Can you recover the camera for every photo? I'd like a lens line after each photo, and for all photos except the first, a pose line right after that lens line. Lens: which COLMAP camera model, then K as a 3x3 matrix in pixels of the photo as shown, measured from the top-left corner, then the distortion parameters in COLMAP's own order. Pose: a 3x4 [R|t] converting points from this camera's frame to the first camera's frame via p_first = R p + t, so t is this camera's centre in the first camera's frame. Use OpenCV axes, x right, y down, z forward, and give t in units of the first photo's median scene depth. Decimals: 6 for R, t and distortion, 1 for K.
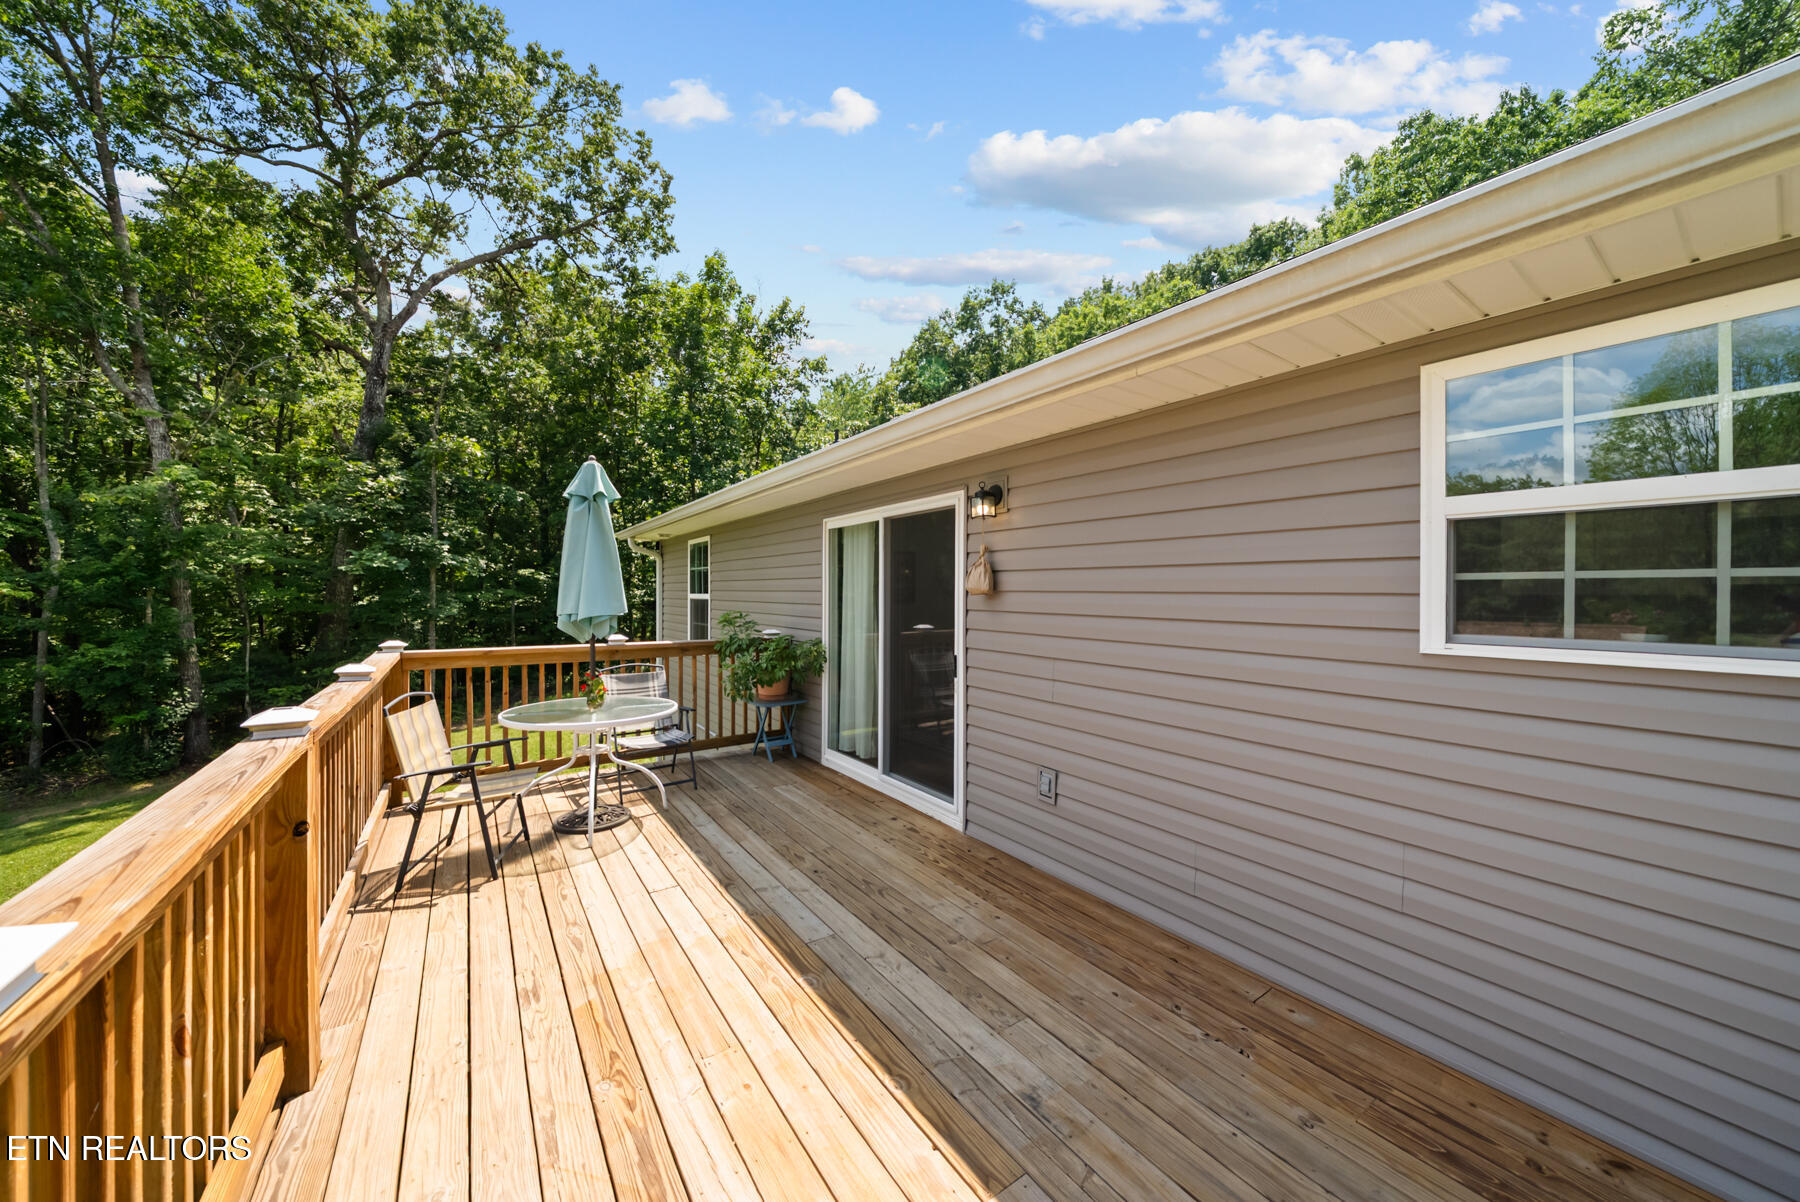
lens RADIAL K [[624.0, 0, 898.0], [0, 624.0, 592.7], [0, 0, 1]] dist [-0.006064, 0.000057]
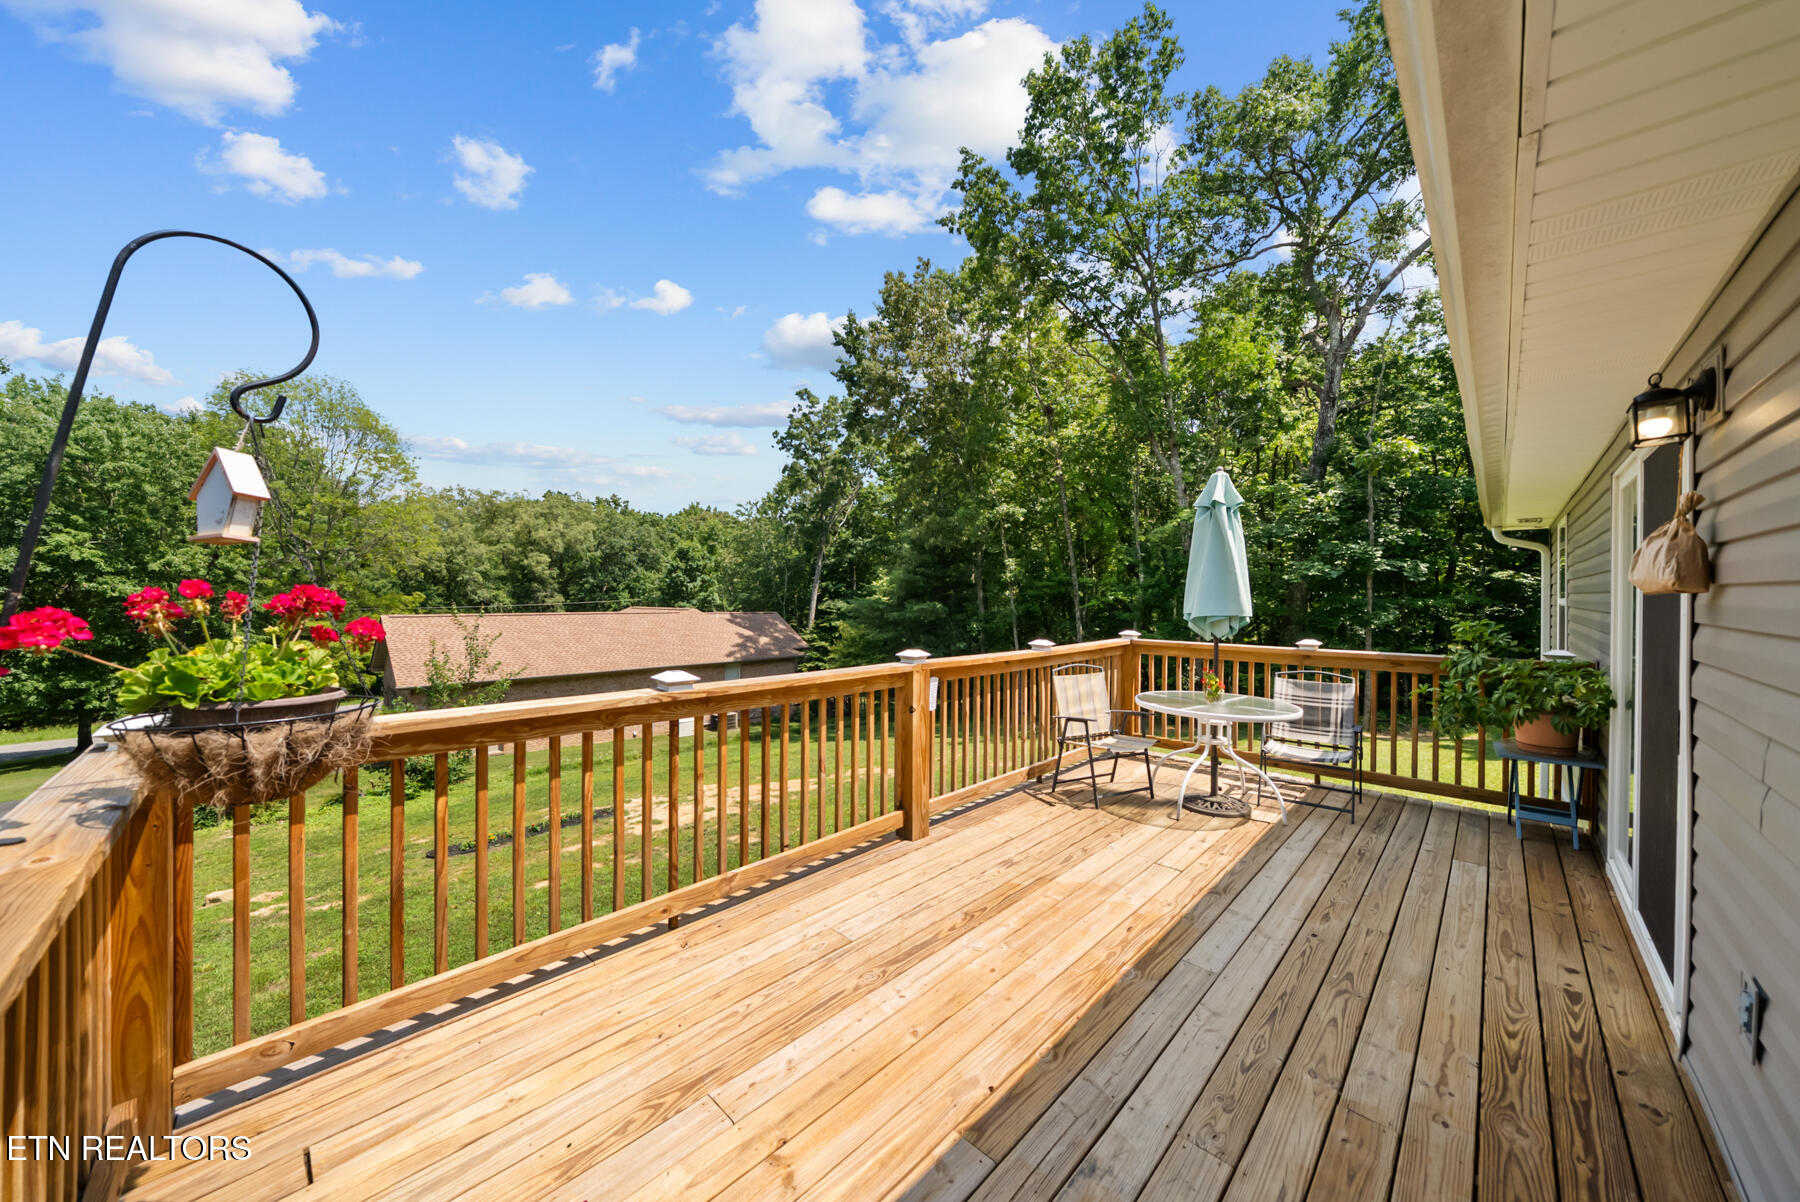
lens RADIAL K [[623.6, 0, 901.5], [0, 623.6, 595.2], [0, 0, 1]] dist [-0.001409, -0.000005]
pose [[0.198666, -0.003595, -0.980061, 0.082527], [-0.003799, 0.999983, -0.004438, 0.001522], [0.980060, 0.004605, 0.198649, 0.045781]]
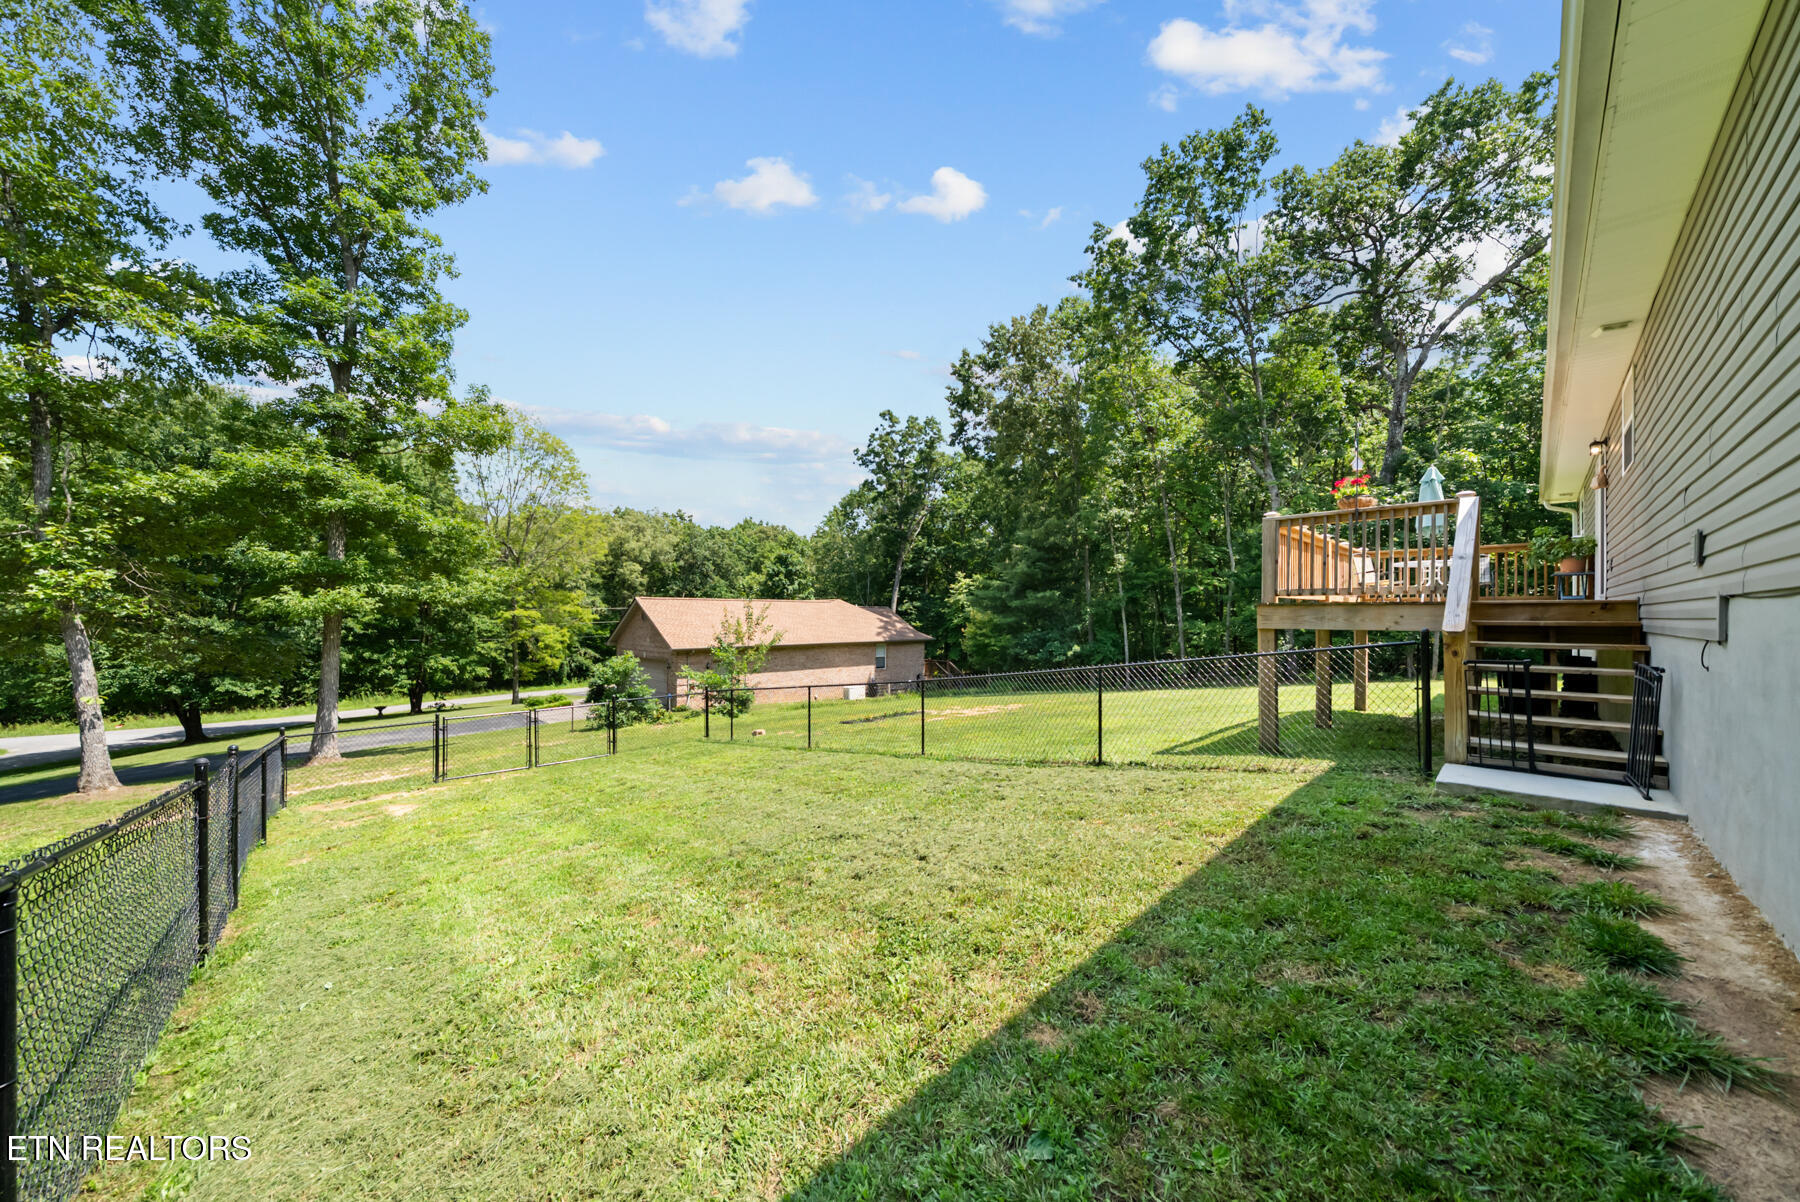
lens RADIAL K [[626.7, 0, 894.2], [0, 626.7, 611.1], [0, 0, 1]] dist [-0.002437, -0.000035]
pose [[0.168248, -0.005649, -0.985729, 0.300817], [-0.001750, 0.999980, -0.006030, 0.072285], [0.985743, 0.002740, 0.168234, -0.289418]]
